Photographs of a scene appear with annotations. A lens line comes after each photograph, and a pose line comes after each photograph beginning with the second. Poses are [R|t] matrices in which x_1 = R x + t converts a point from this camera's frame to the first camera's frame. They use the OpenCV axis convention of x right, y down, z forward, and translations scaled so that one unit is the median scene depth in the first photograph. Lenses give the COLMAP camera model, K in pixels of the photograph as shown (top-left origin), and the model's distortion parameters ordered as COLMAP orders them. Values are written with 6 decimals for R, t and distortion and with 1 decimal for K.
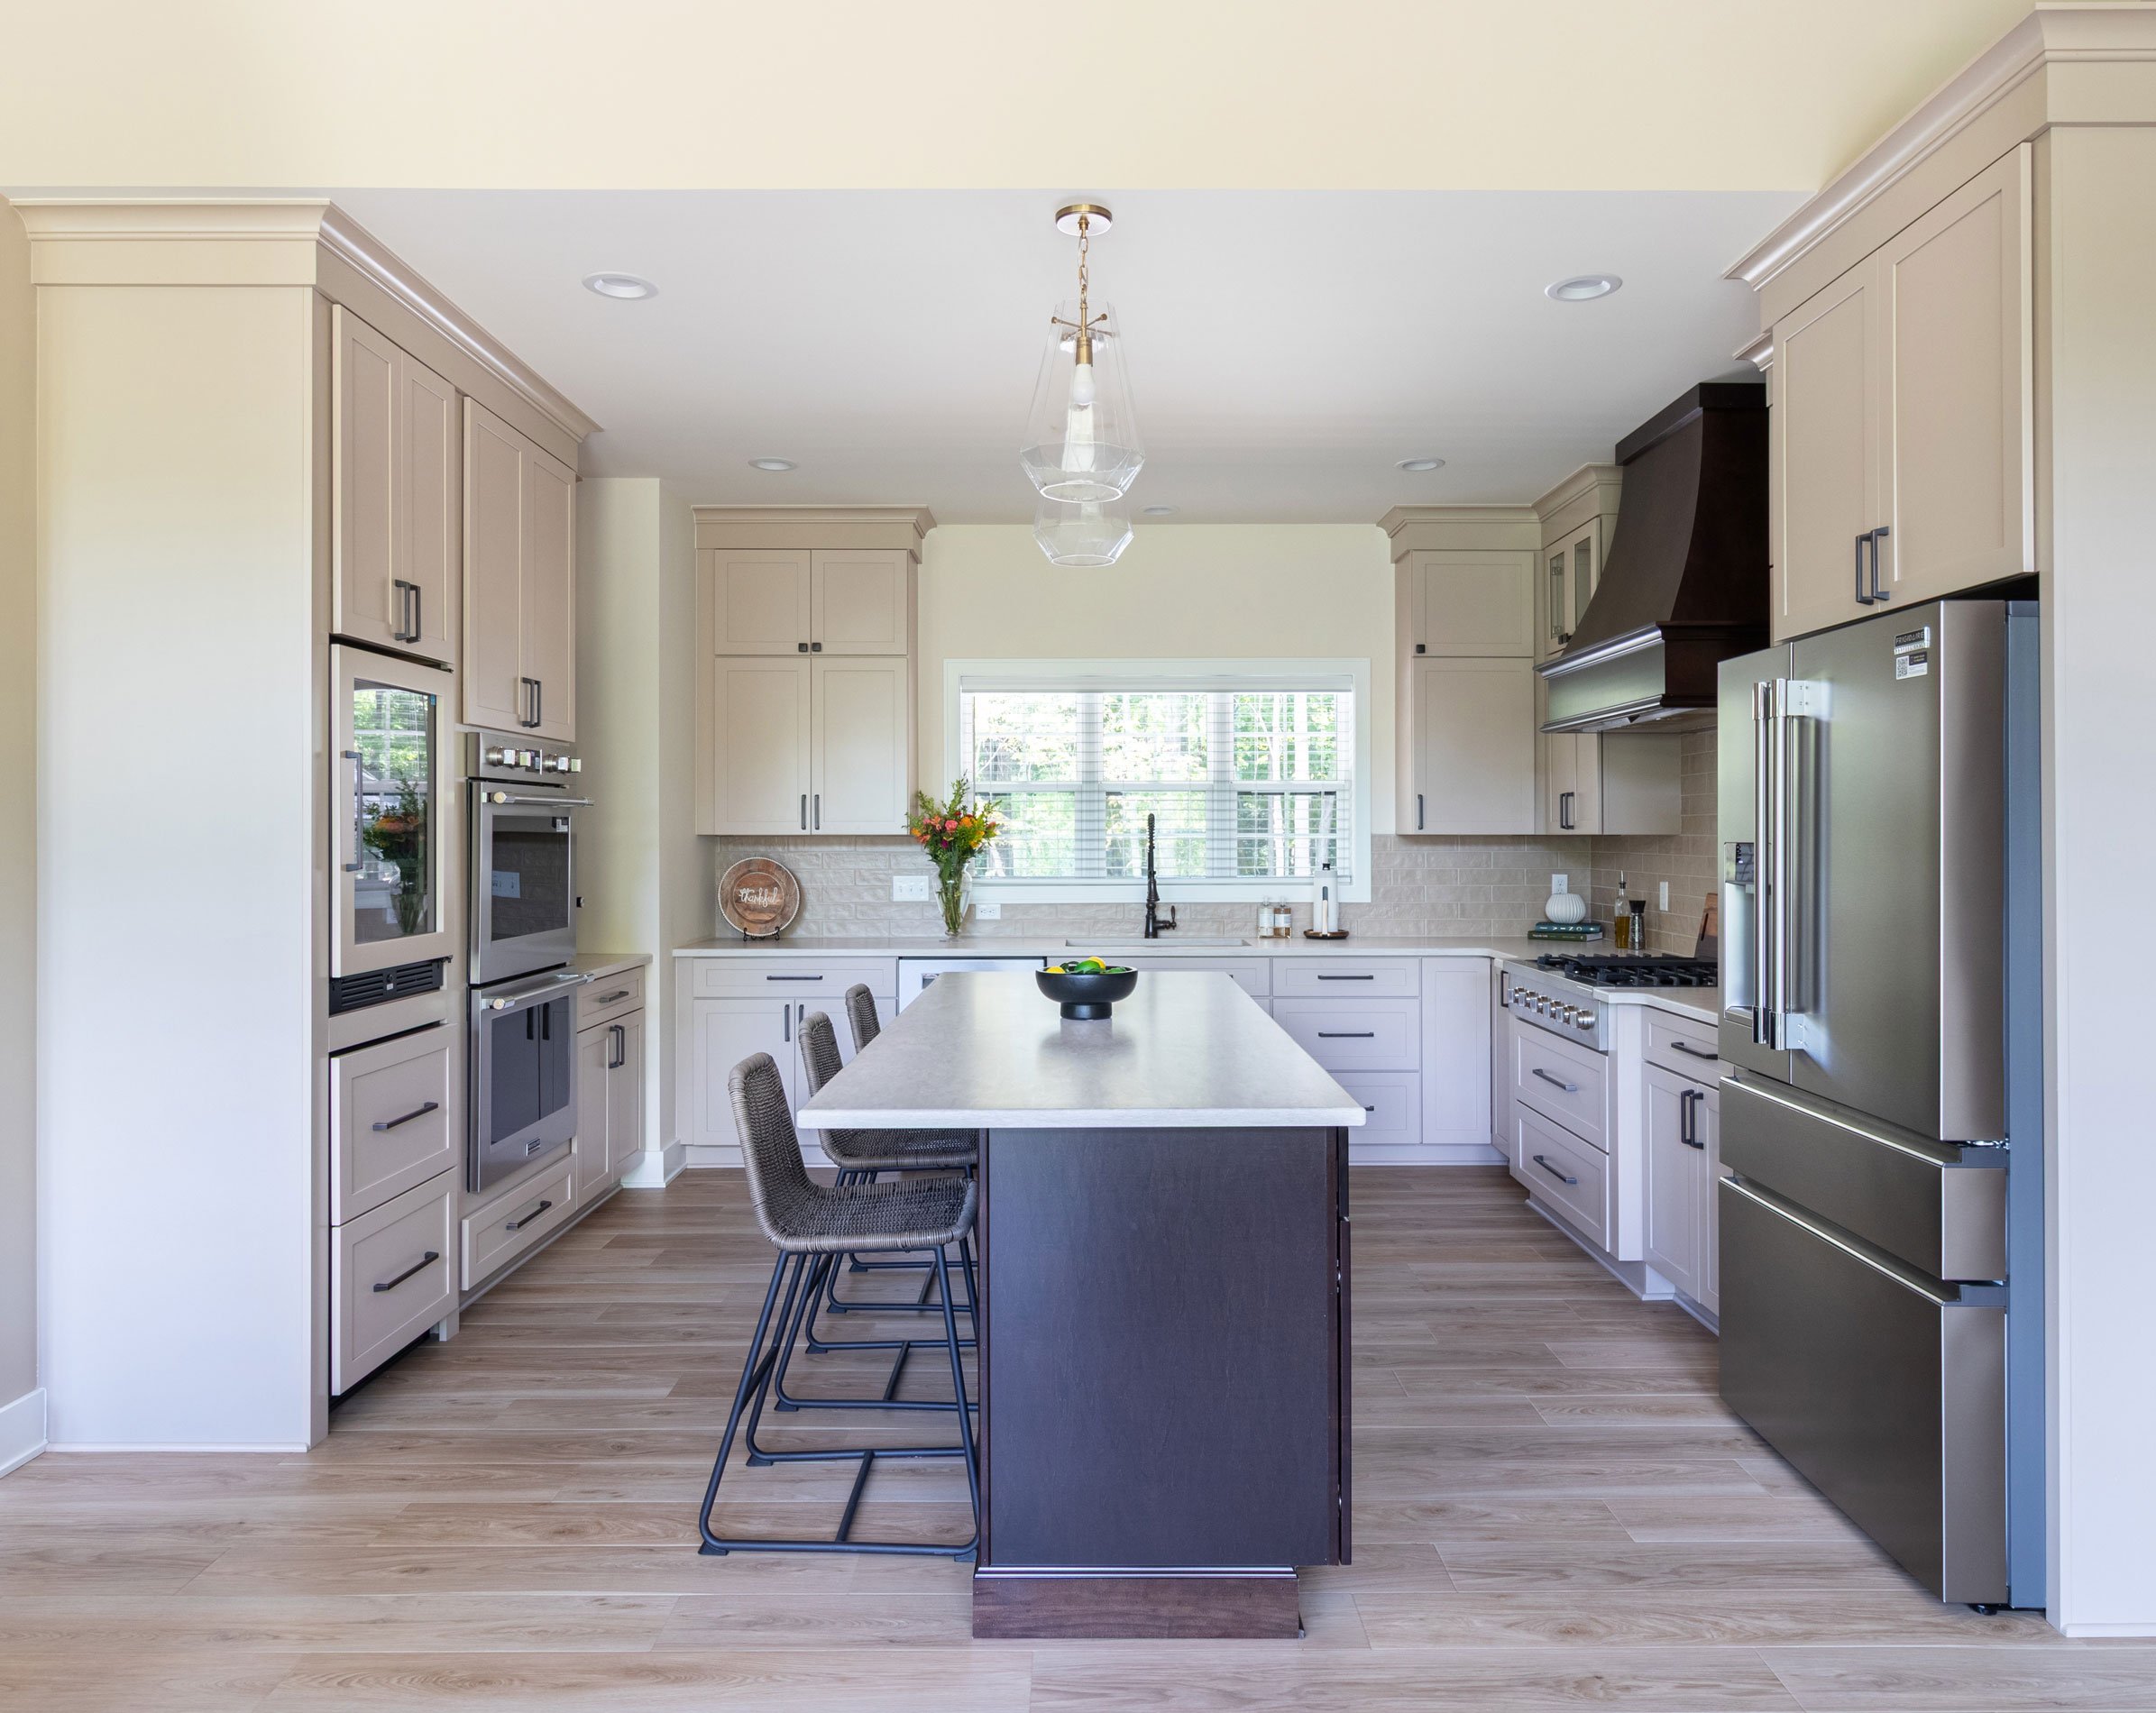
lens RADIAL K [[1220.7, 0, 1031.6], [0, 1220.7, 817.1], [0, 0, 1]] dist [-0.002189, -0.000968]
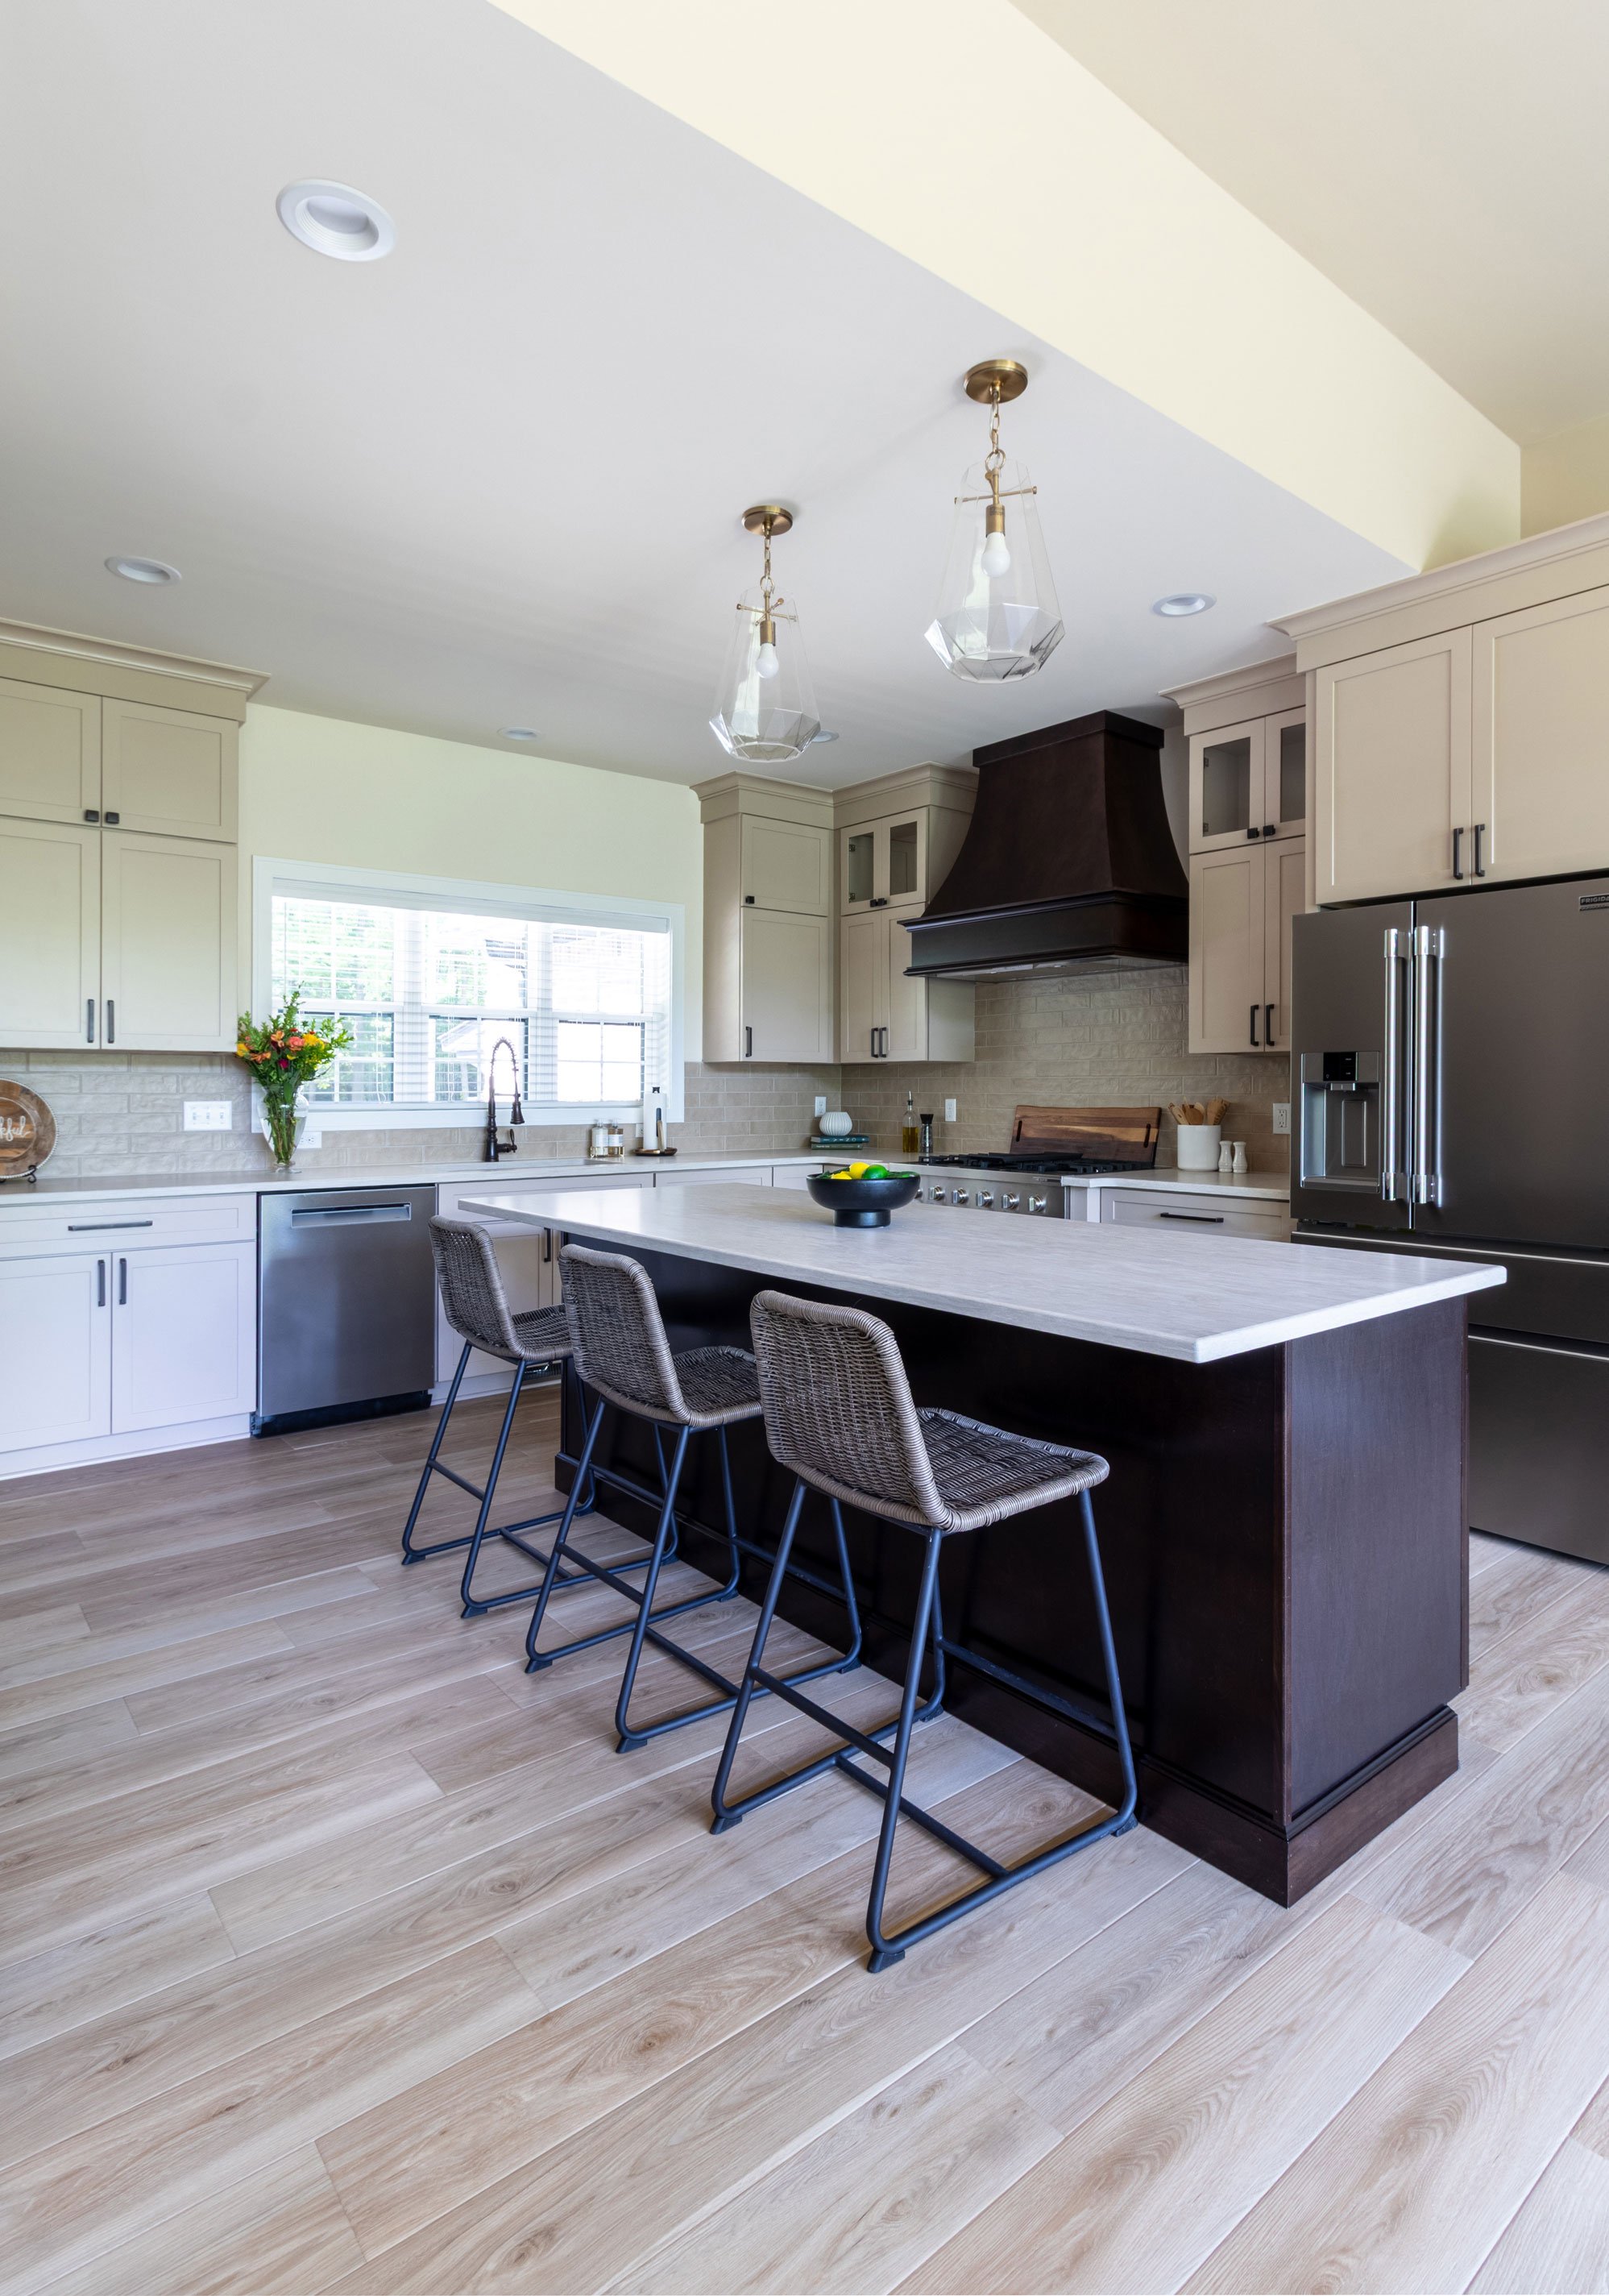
lens RADIAL K [[1054.2, 0, 666.4], [0, 1054.2, 1068.0], [0, 0, 1]] dist [0.001805, 0.000387]
pose [[0.807731, 0.017791, 0.589283, -0.317406], [-0.017035, 0.999832, -0.006835, 0.027889], [-0.589305, -0.004517, 0.807898, 0.235718]]
